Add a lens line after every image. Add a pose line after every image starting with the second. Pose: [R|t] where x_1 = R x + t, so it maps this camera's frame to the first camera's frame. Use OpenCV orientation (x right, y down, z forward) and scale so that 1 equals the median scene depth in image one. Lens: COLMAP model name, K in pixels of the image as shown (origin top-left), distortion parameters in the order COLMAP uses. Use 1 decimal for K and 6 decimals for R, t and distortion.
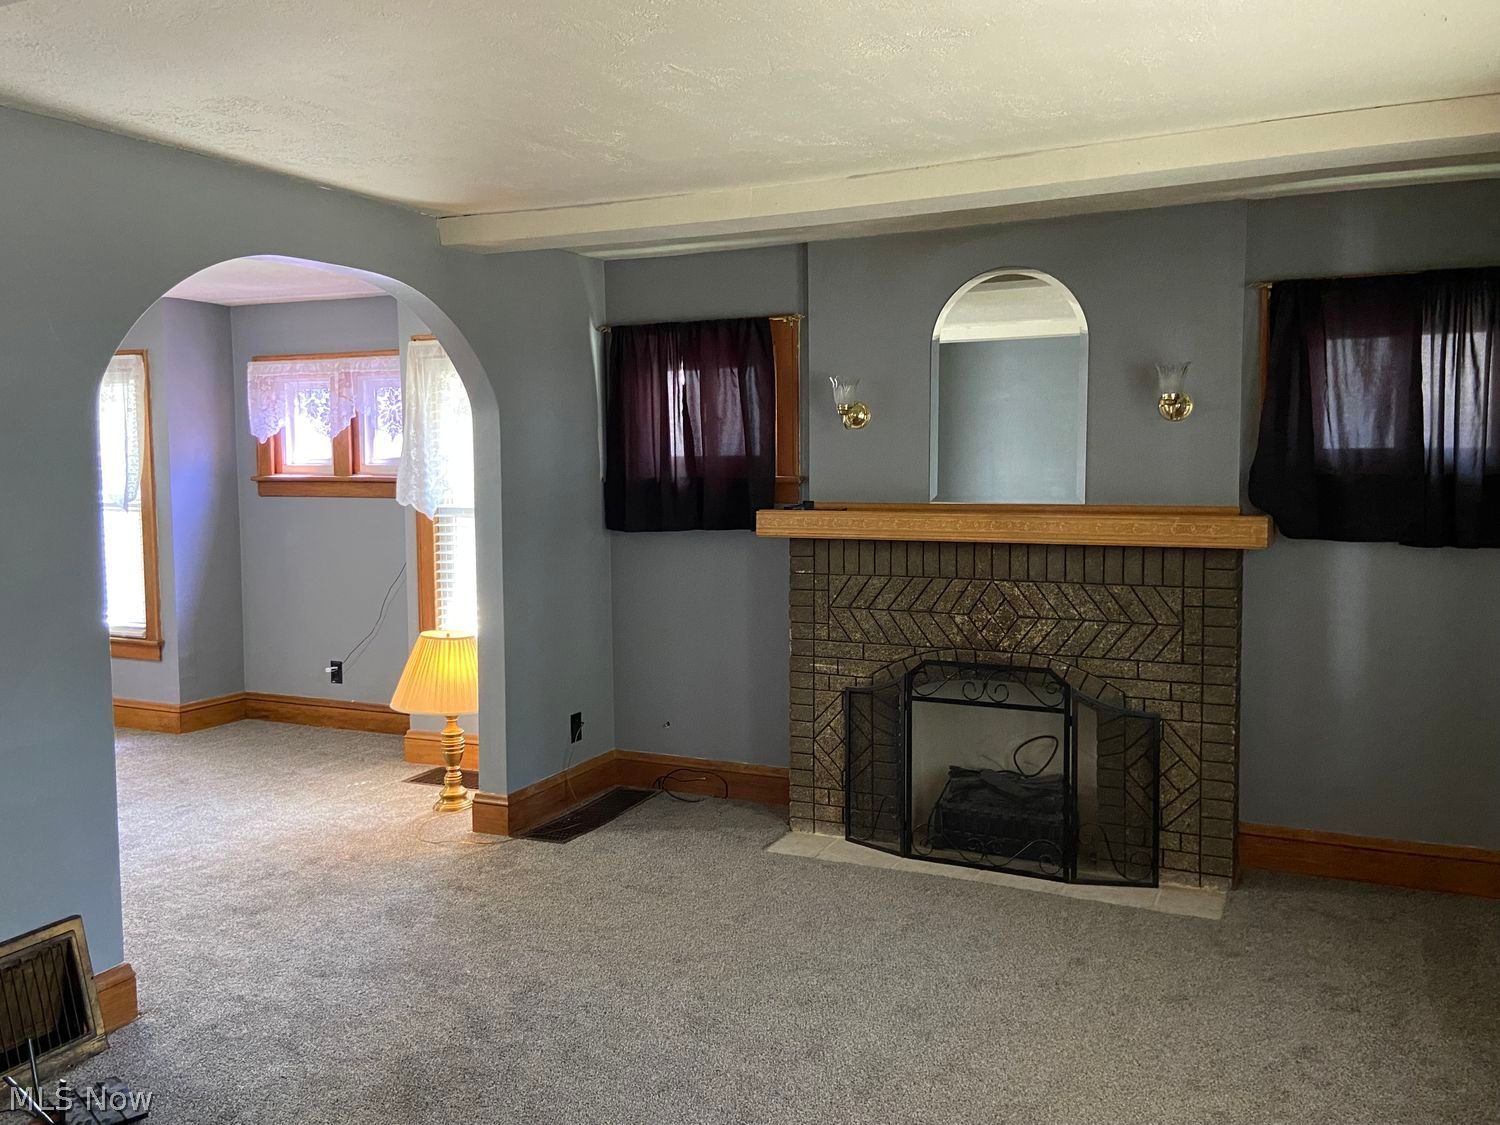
lens RADIAL K [[1225.1, 0, 756.2], [0, 1225.1, 548.7], [0, 0, 1]] dist [0.103607, -0.133966]
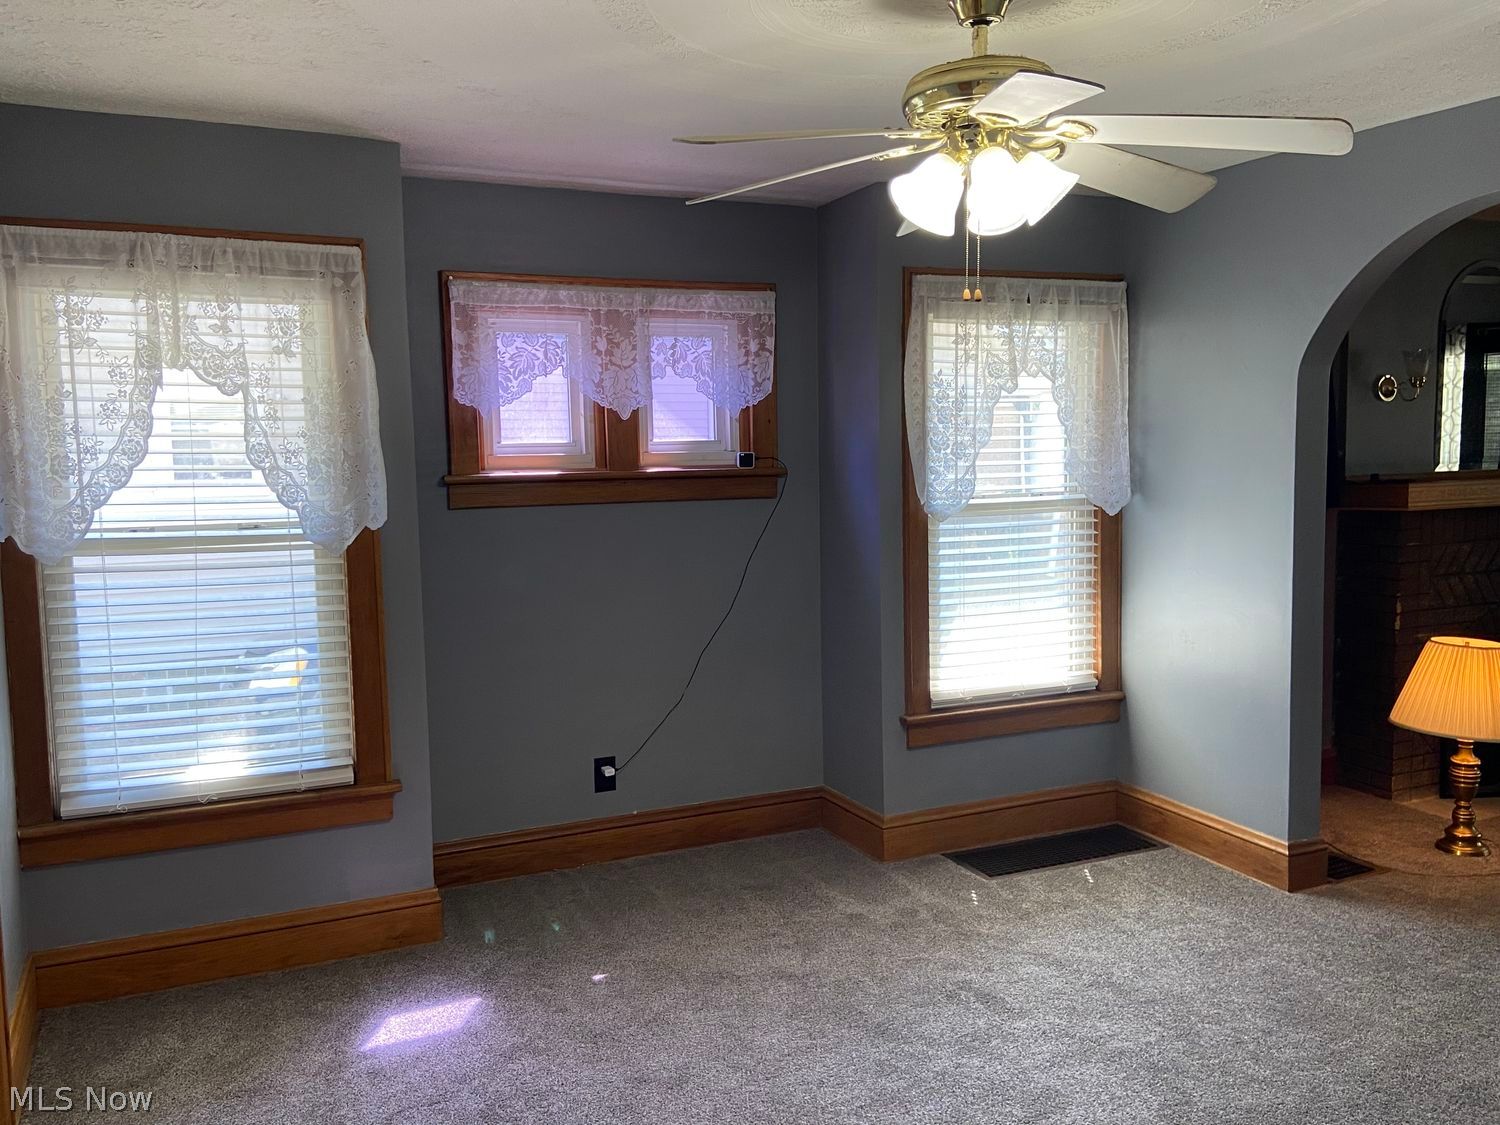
lens RADIAL K [[1225.1, 0, 740.2], [0, 1225.1, 554.5], [0, 0, 1]] dist [0.103607, -0.133966]
pose [[0.657078, -0.070795, 0.750491, -1.175633], [0.068911, 0.997053, 0.033720, -0.048451], [-0.750666, 0.029561, 0.660020, 0.800911]]
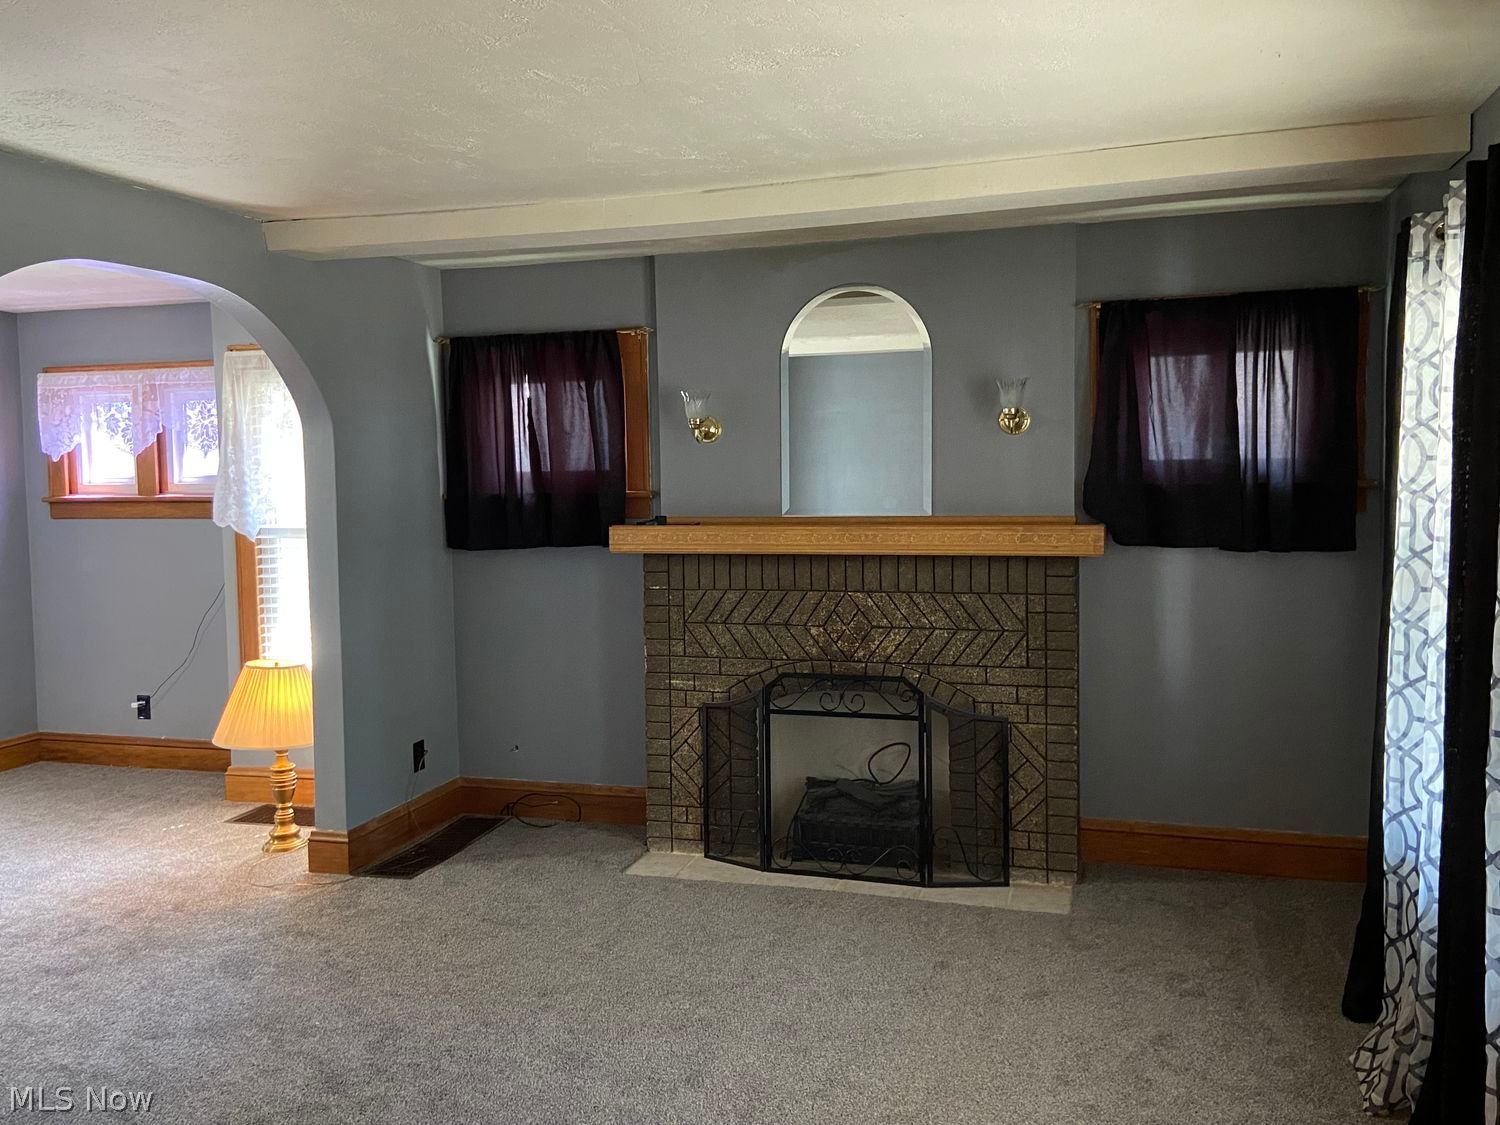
lens RADIAL K [[1225.1, 0, 760.5], [0, 1225.1, 546.3], [0, 0, 1]] dist [0.103607, -0.133966]
pose [[0.989080, -0.017929, 0.146287, -0.025525], [0.019673, 0.999752, -0.010484, -0.002688], [-0.146063, 0.013247, 0.989187, 0.010249]]
